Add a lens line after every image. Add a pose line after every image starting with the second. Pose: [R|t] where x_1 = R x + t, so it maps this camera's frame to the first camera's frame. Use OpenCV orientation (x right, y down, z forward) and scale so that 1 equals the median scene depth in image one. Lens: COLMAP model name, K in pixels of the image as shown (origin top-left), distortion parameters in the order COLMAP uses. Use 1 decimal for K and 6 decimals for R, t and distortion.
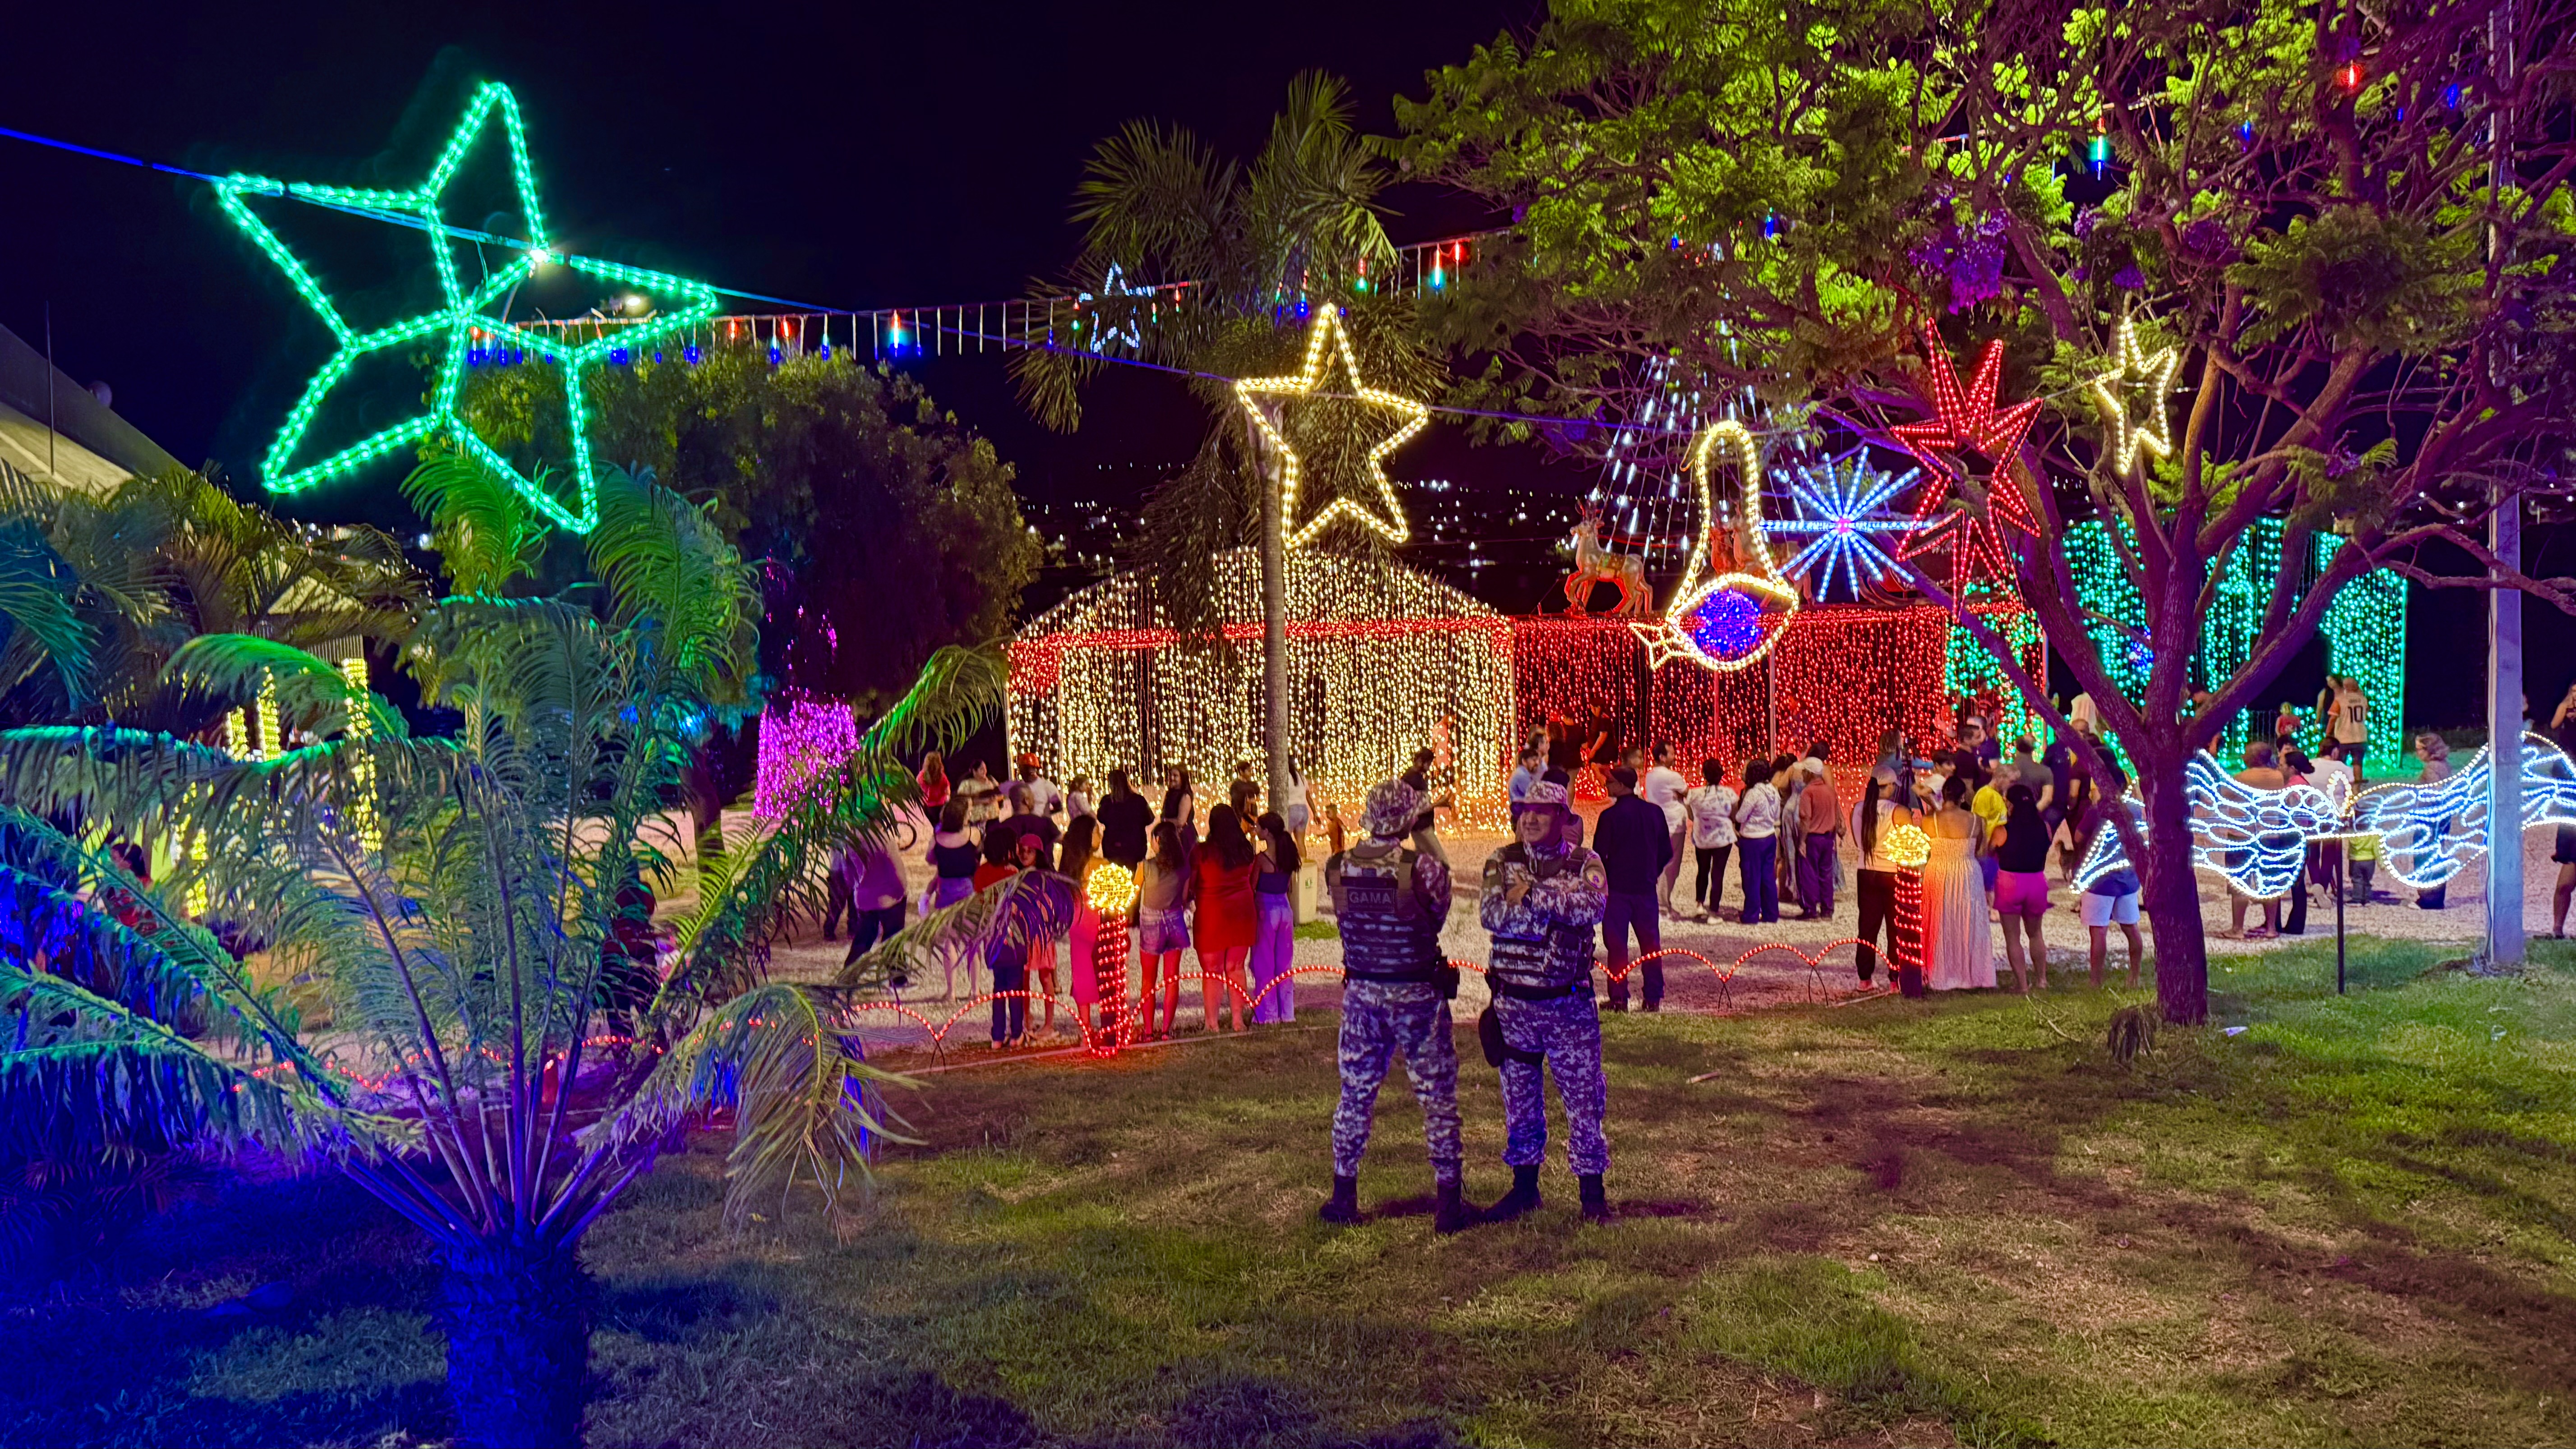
lens RADIAL K [[1830.9, 0, 1283.5], [0, 1830.9, 719.0], [0, 0, 1]] dist [0.100086, -0.087189]
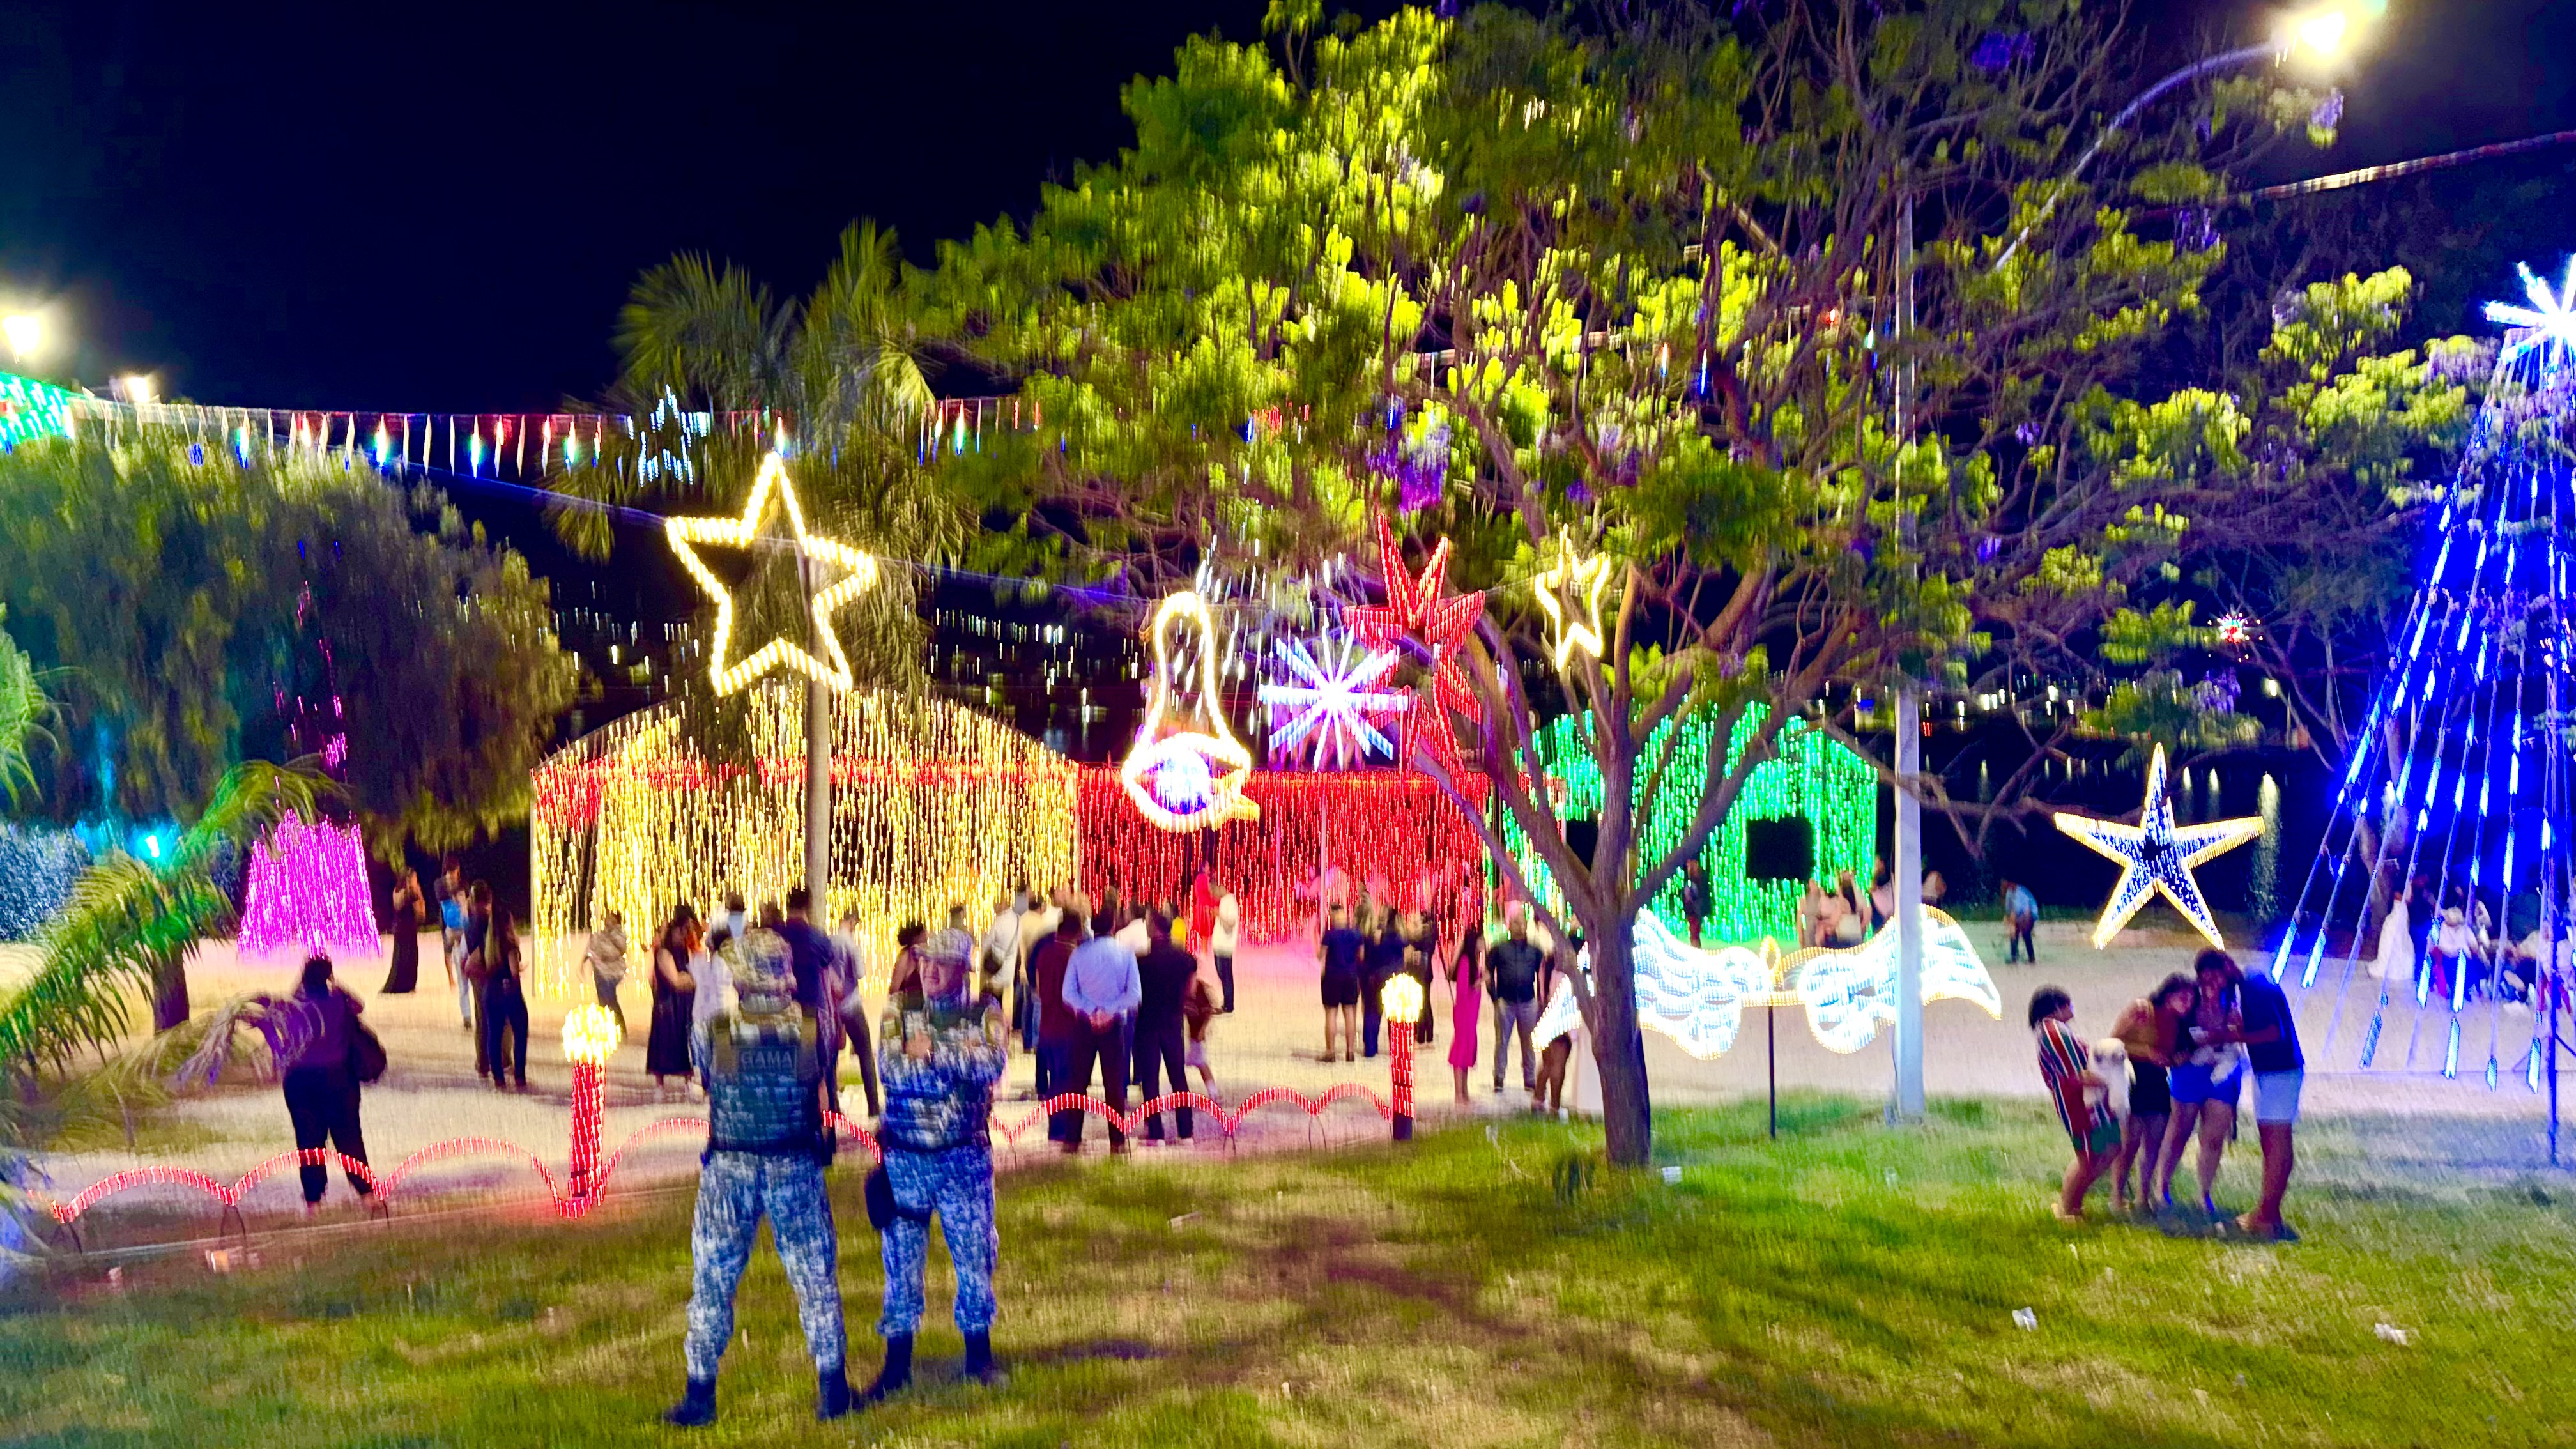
lens RADIAL K [[1830.9, 0, 1288.3], [0, 1830.9, 731.3], [0, 0, 1]] dist [0.100086, -0.087189]
pose [[0.977971, 0.050080, 0.202642, 0.067241], [-0.035112, 0.996428, -0.076800, -0.001348], [-0.205765, 0.067993, 0.976237, -0.039463]]
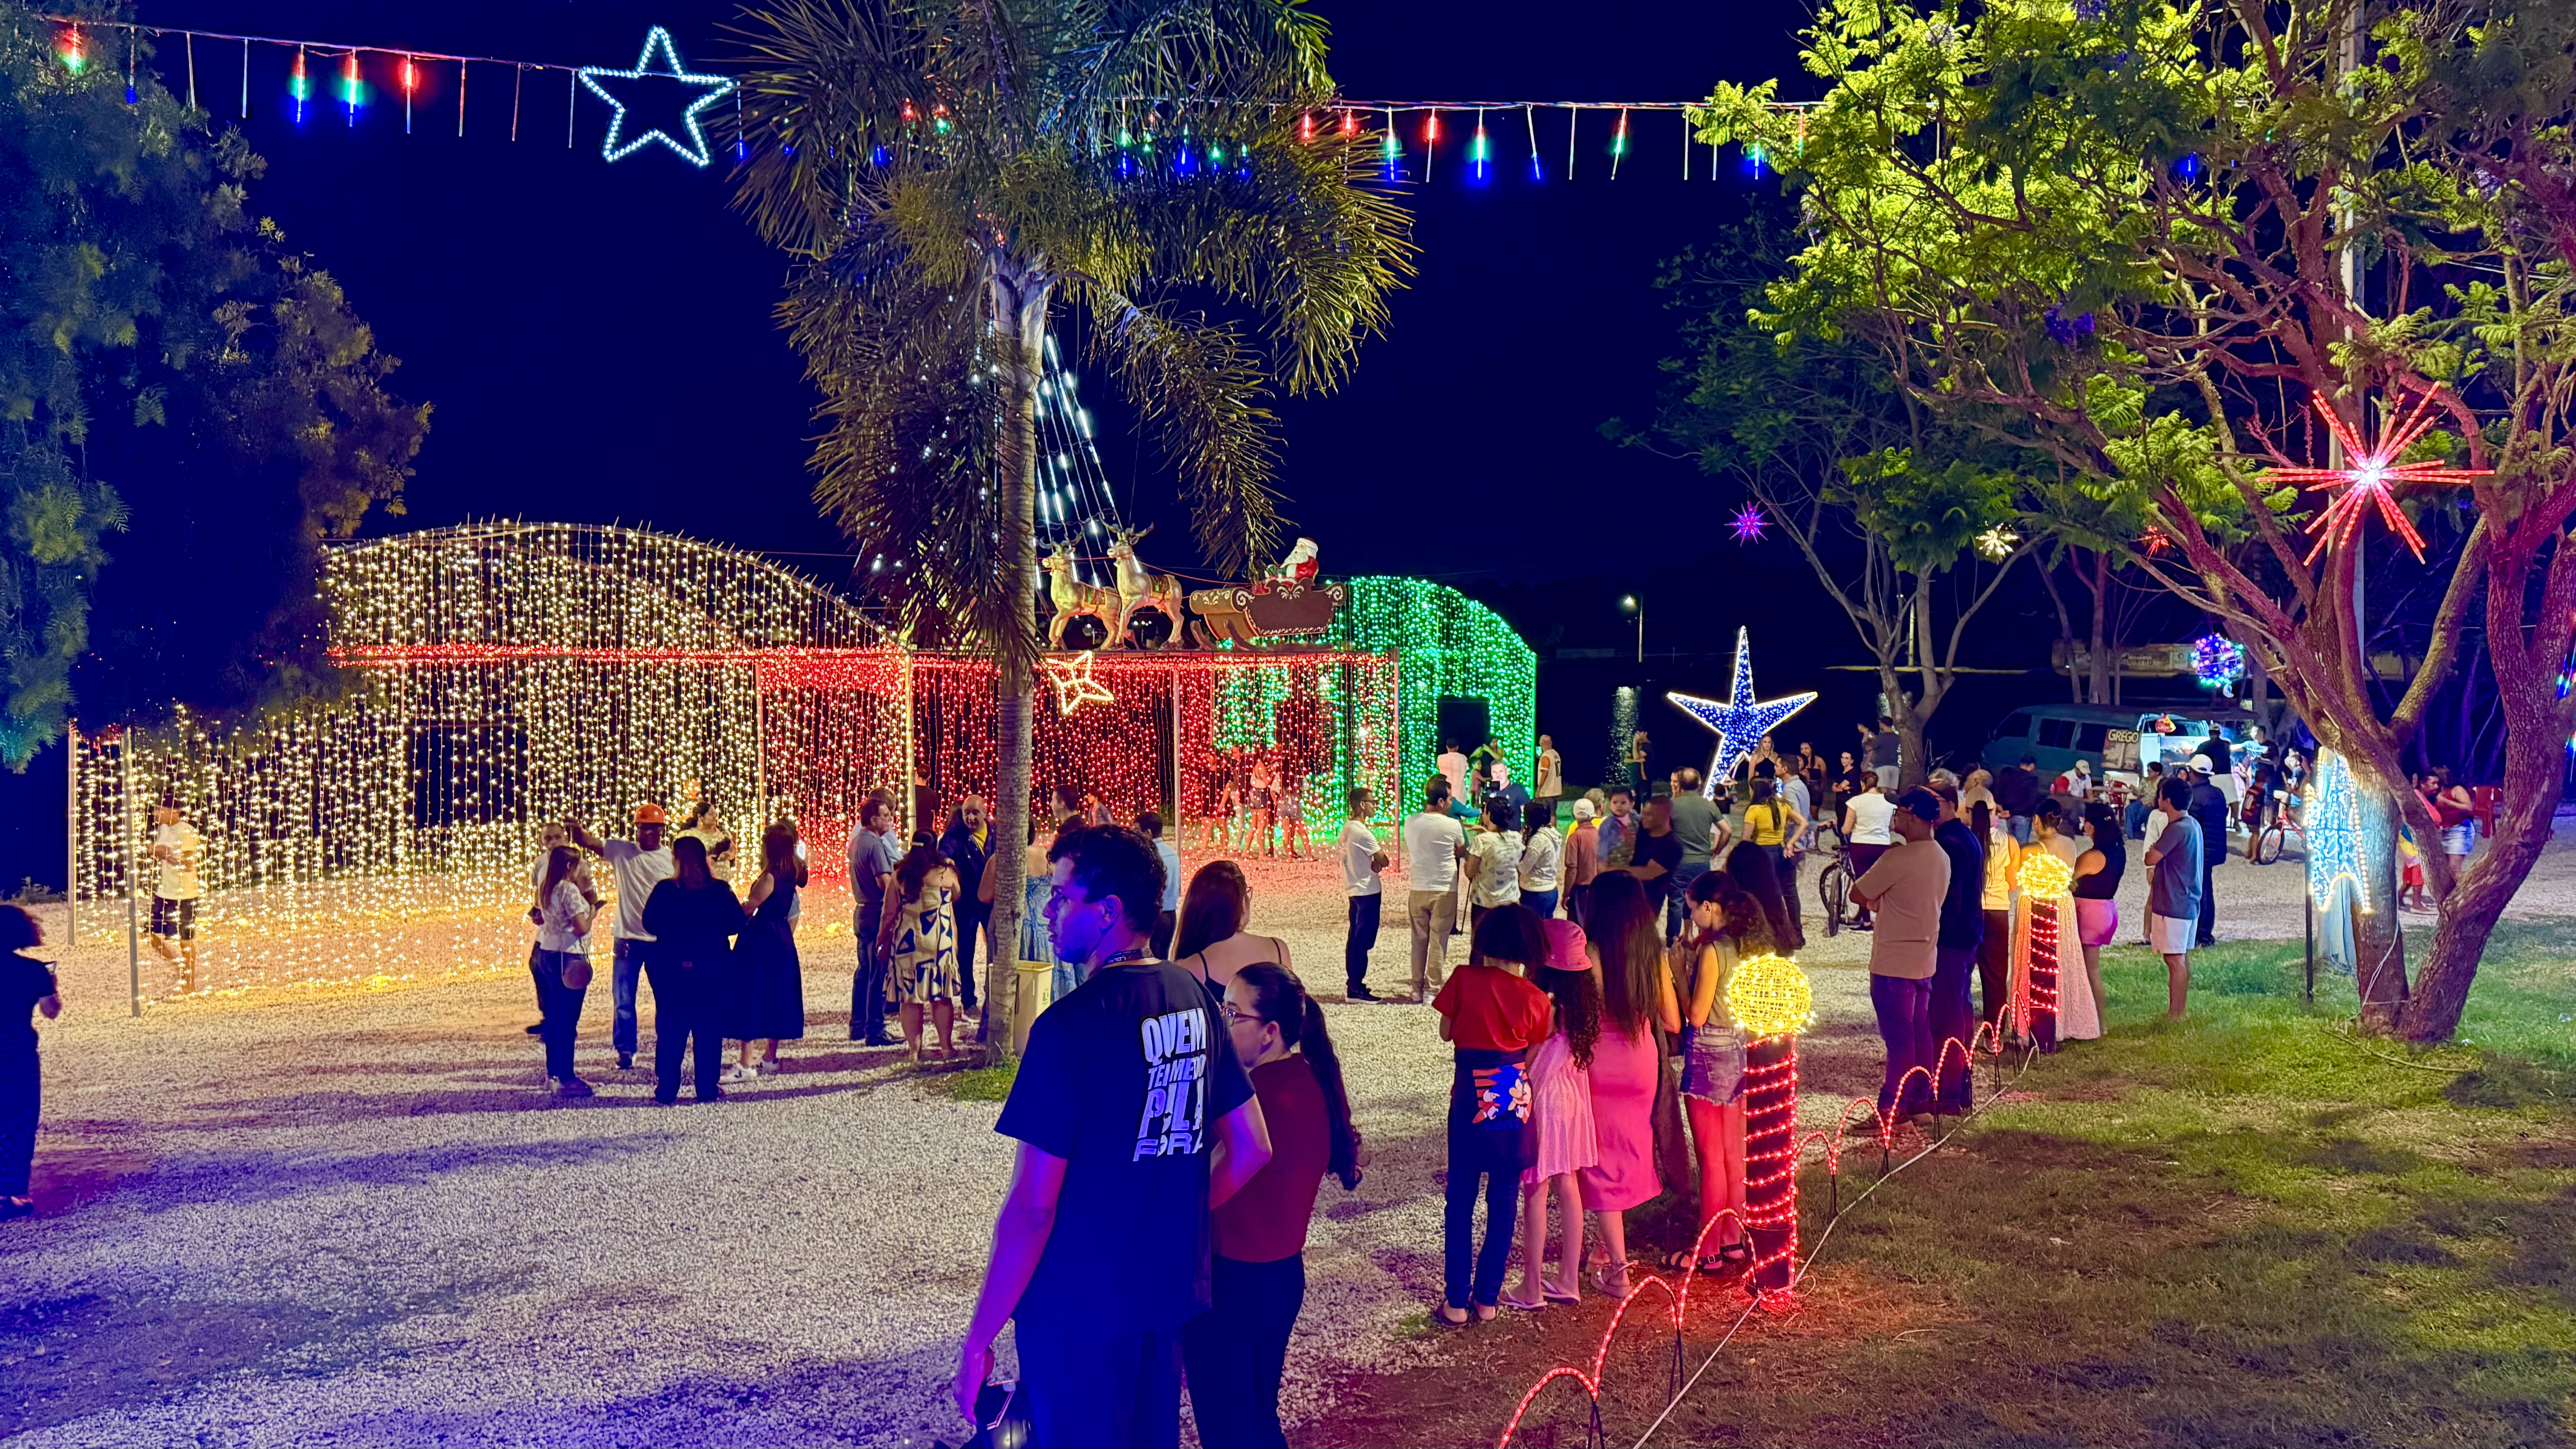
lens RADIAL K [[1830.9, 0, 1298.1], [0, 1830.9, 715.6], [0, 0, 1]] dist [0.100086, -0.087189]
pose [[0.764460, 0.014894, 0.644499, -0.524711], [0.020574, 0.998660, -0.047481, 0.031816], [-0.644343, 0.049557, 0.763130, 0.623958]]
